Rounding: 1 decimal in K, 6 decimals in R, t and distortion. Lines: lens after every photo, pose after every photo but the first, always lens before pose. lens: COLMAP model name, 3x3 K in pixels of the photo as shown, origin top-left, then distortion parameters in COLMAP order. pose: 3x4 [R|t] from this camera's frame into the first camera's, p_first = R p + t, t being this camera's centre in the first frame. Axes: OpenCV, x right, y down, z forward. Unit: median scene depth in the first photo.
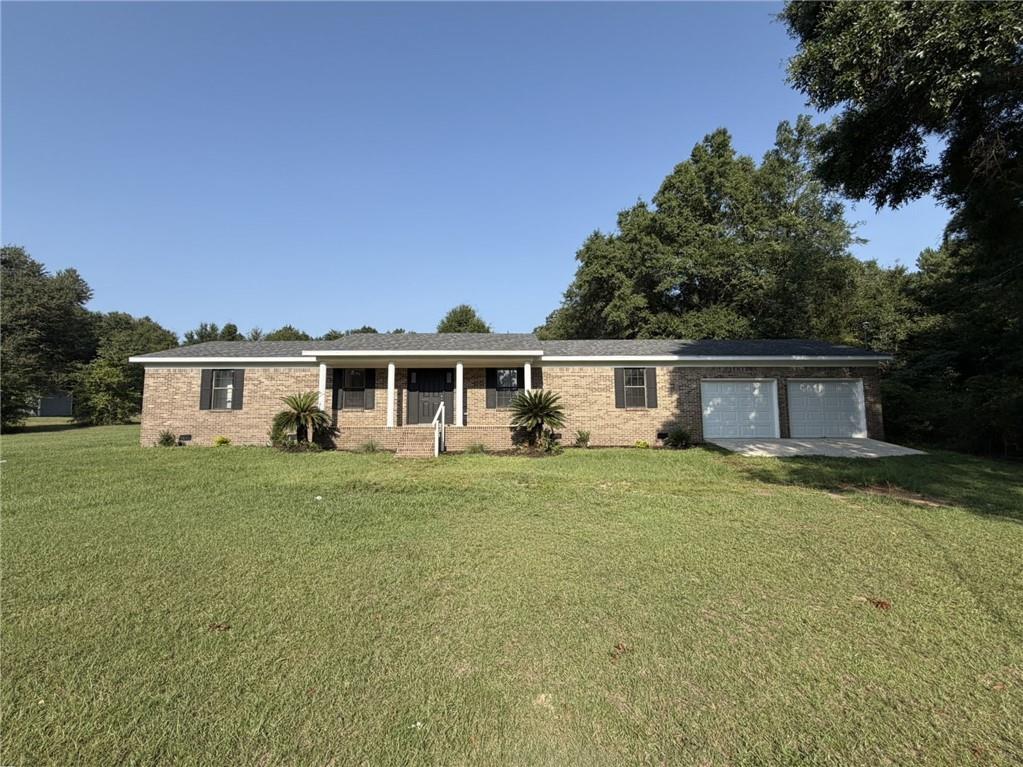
lens RADIAL K [[437.4, 0, 508.3], [0, 437.4, 366.1], [0, 0, 1]] dist [-0.002805, -0.000138]
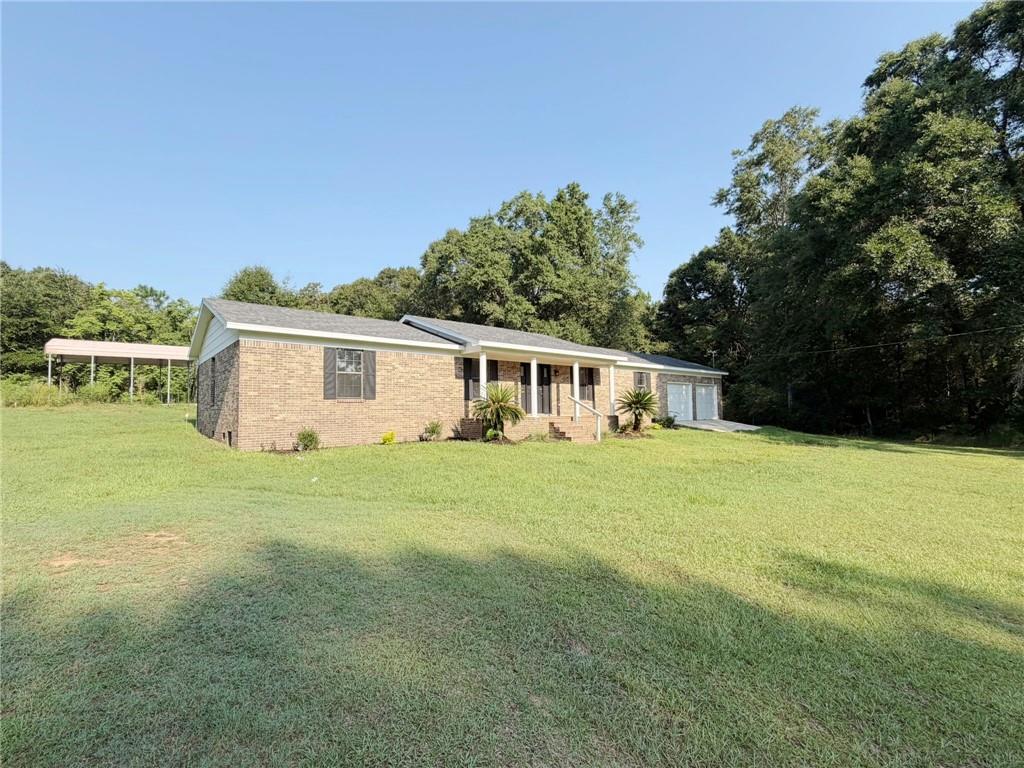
lens RADIAL K [[437.8, 0, 508.8], [0, 437.8, 366.6], [0, 0, 1]] dist [-0.002805, -0.000138]
pose [[0.779086, 0.057408, 0.624283, -0.929502], [-0.078598, 0.996886, 0.006417, 0.010945], [-0.621970, -0.054067, 0.781172, 0.187448]]
